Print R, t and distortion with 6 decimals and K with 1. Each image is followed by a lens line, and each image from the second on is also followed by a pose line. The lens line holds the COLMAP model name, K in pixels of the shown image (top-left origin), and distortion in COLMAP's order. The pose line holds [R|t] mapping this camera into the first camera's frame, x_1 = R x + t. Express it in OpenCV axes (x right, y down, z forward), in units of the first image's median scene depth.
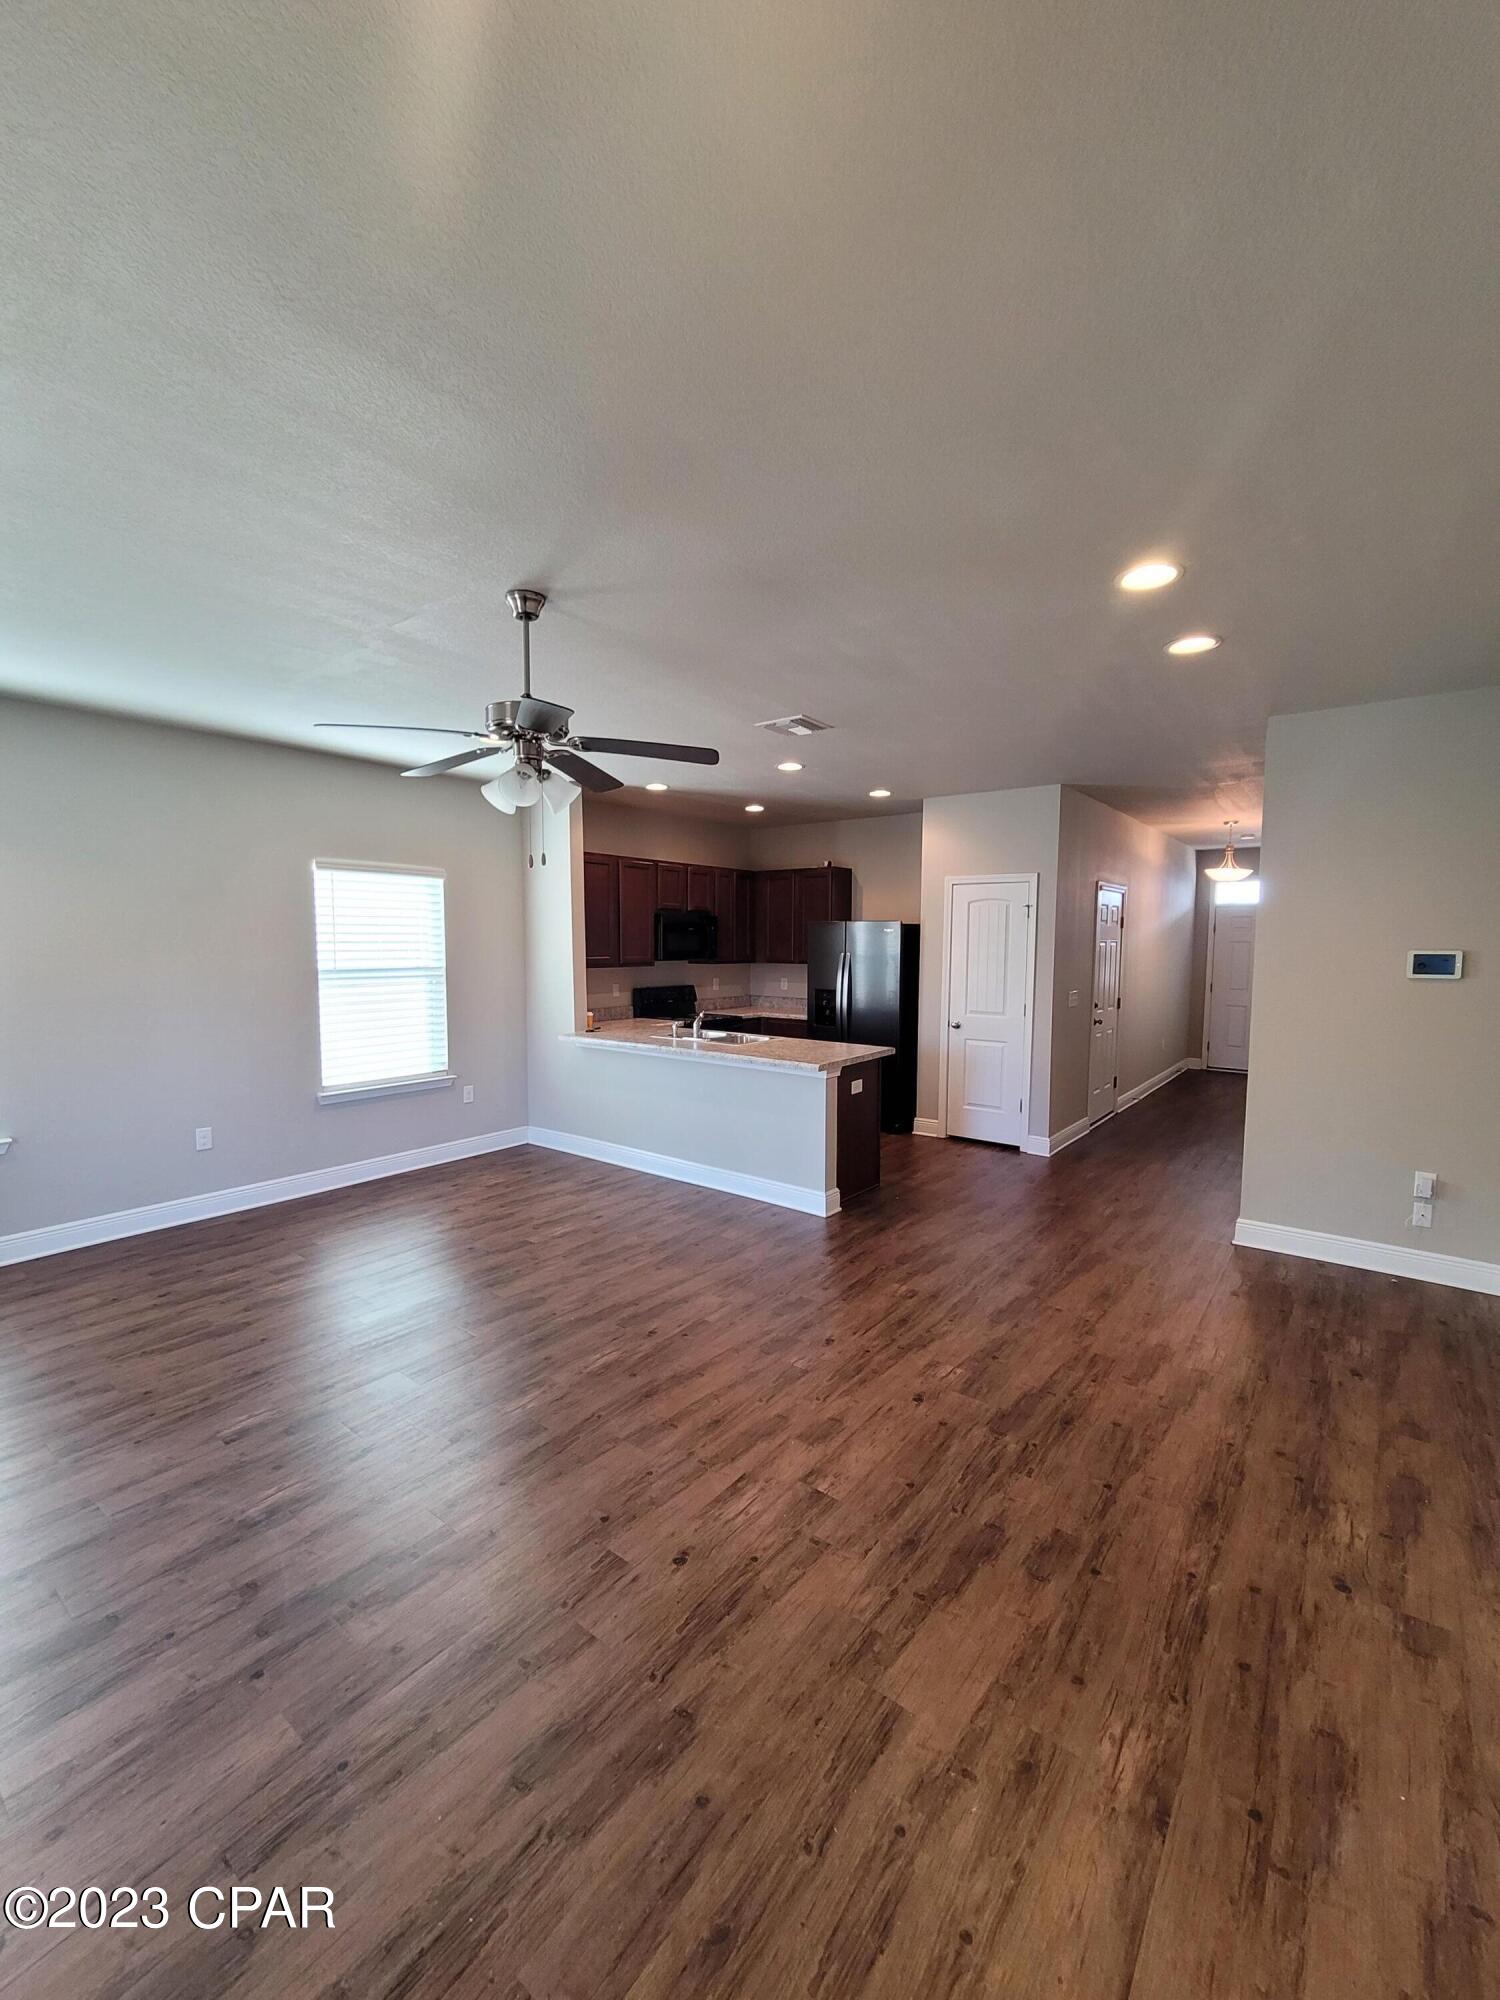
lens RADIAL K [[816.1, 0, 745.5], [0, 816.1, 1012.1], [0, 0, 1]] dist [-0.004128, 0.001392]
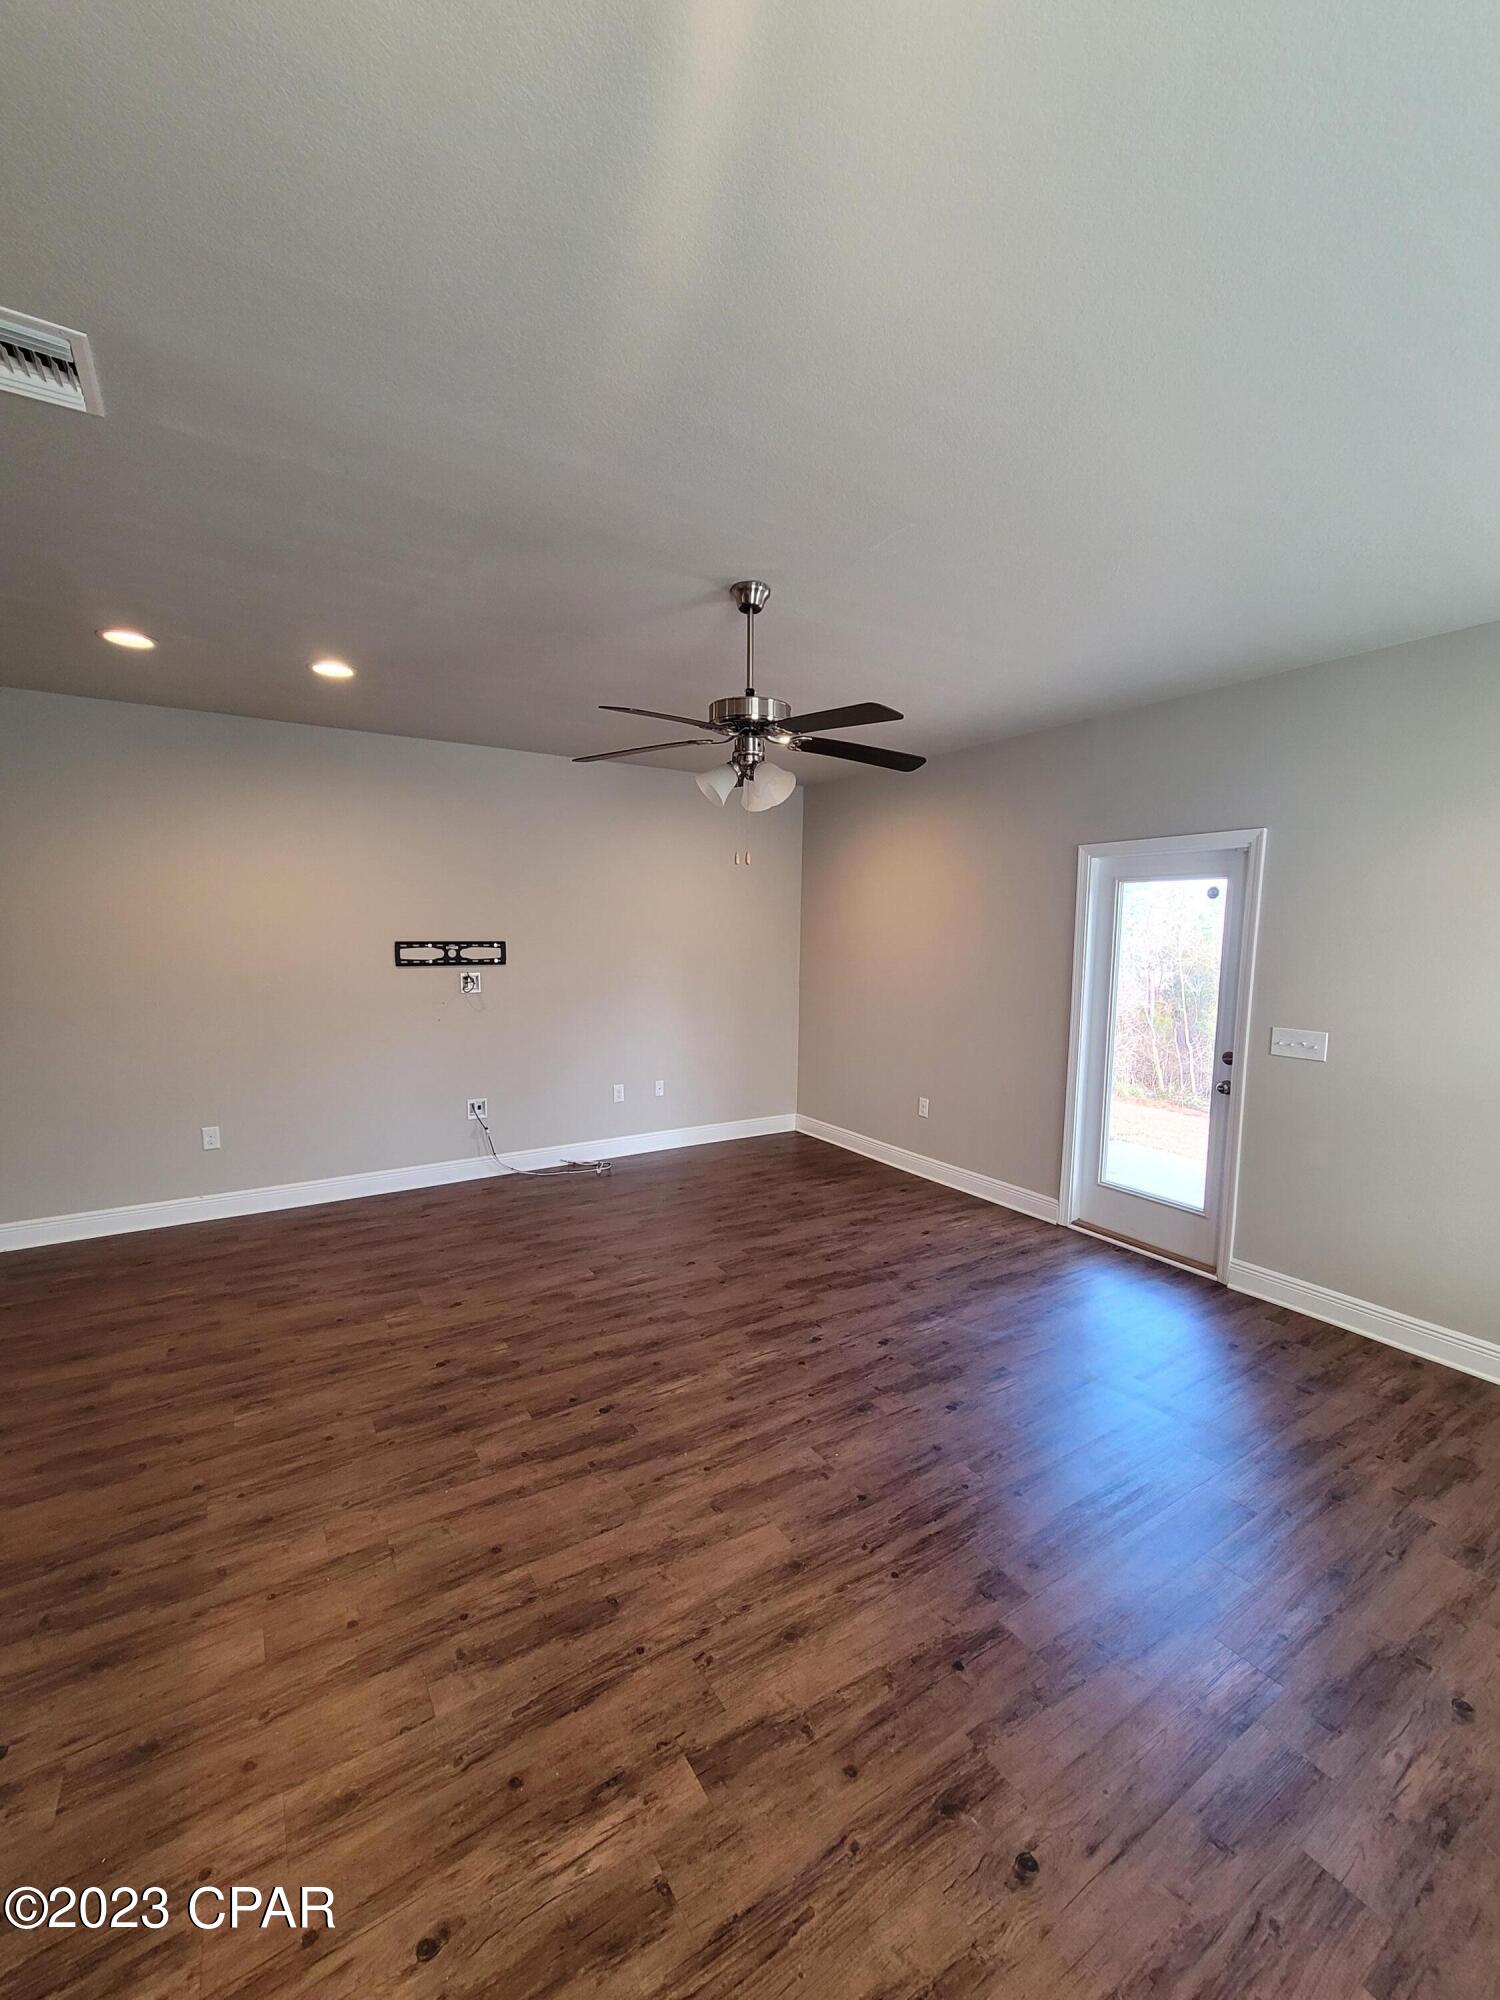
lens RADIAL K [[816.1, 0, 744.8], [0, 816.1, 1010.9], [0, 0, 1]] dist [-0.004128, 0.001392]
pose [[-0.941793, -0.047825, 0.332773, -0.486049], [0.014996, 0.982869, 0.183694, -0.149910], [-0.335857, 0.177992, -0.924942, 1.585953]]
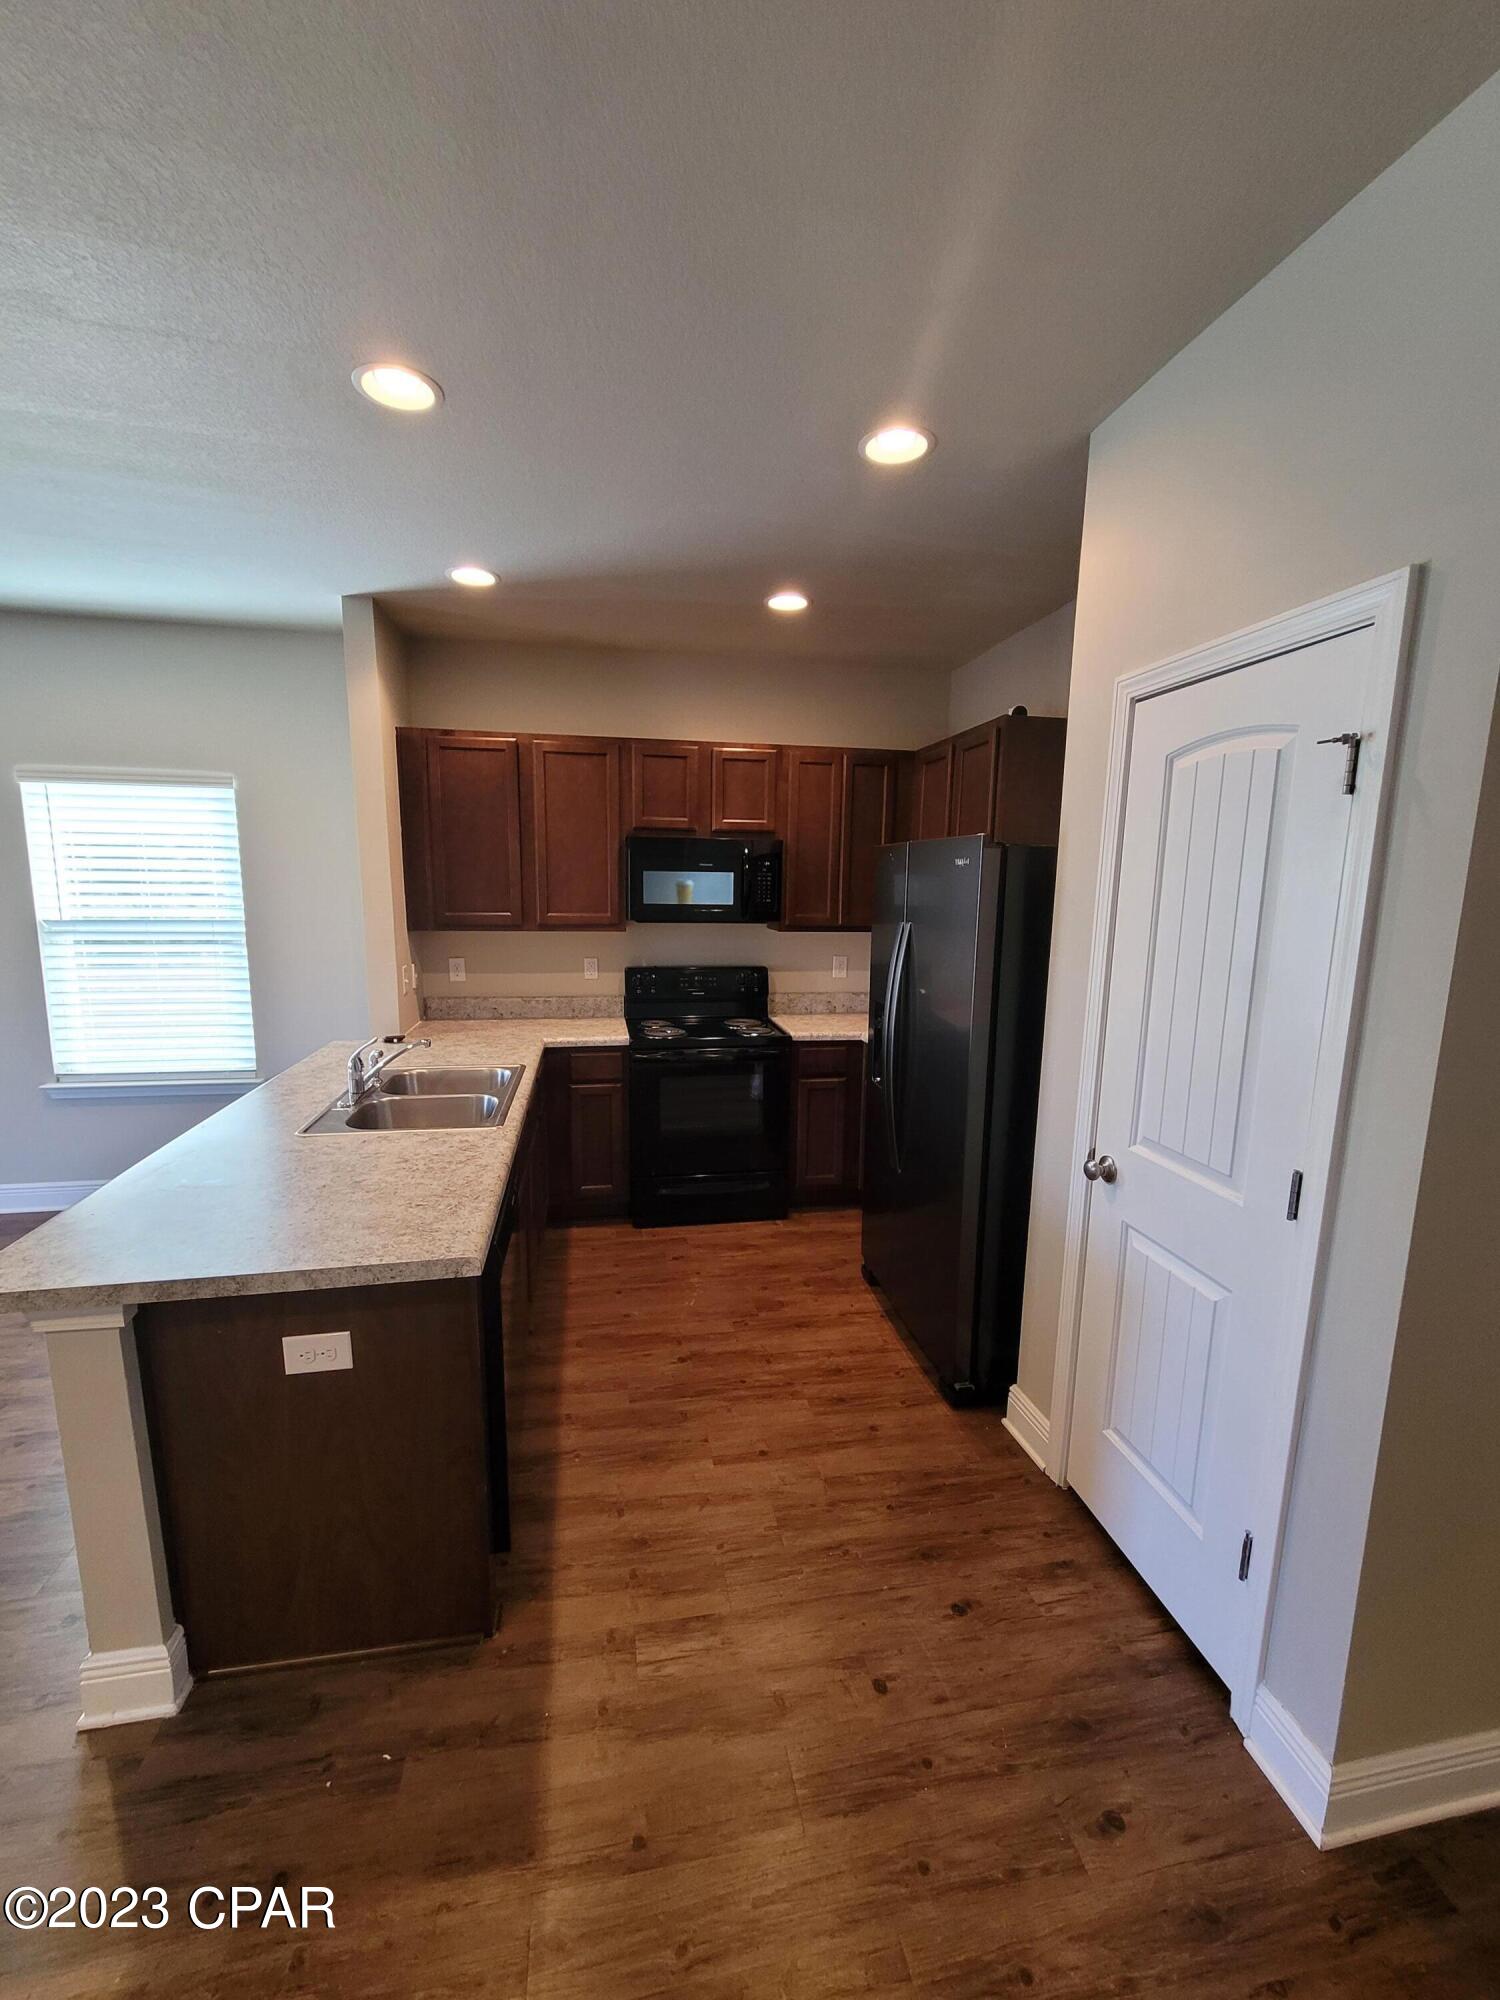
lens RADIAL K [[816.1, 0, 747.8], [0, 816.1, 1003.7], [0, 0, 1]] dist [-0.004128, 0.001392]
pose [[0.748331, 0.106193, -0.654770, 0.663290], [-0.070216, 0.994238, 0.080999, -0.117998], [0.659599, -0.014639, 0.751475, 1.276309]]
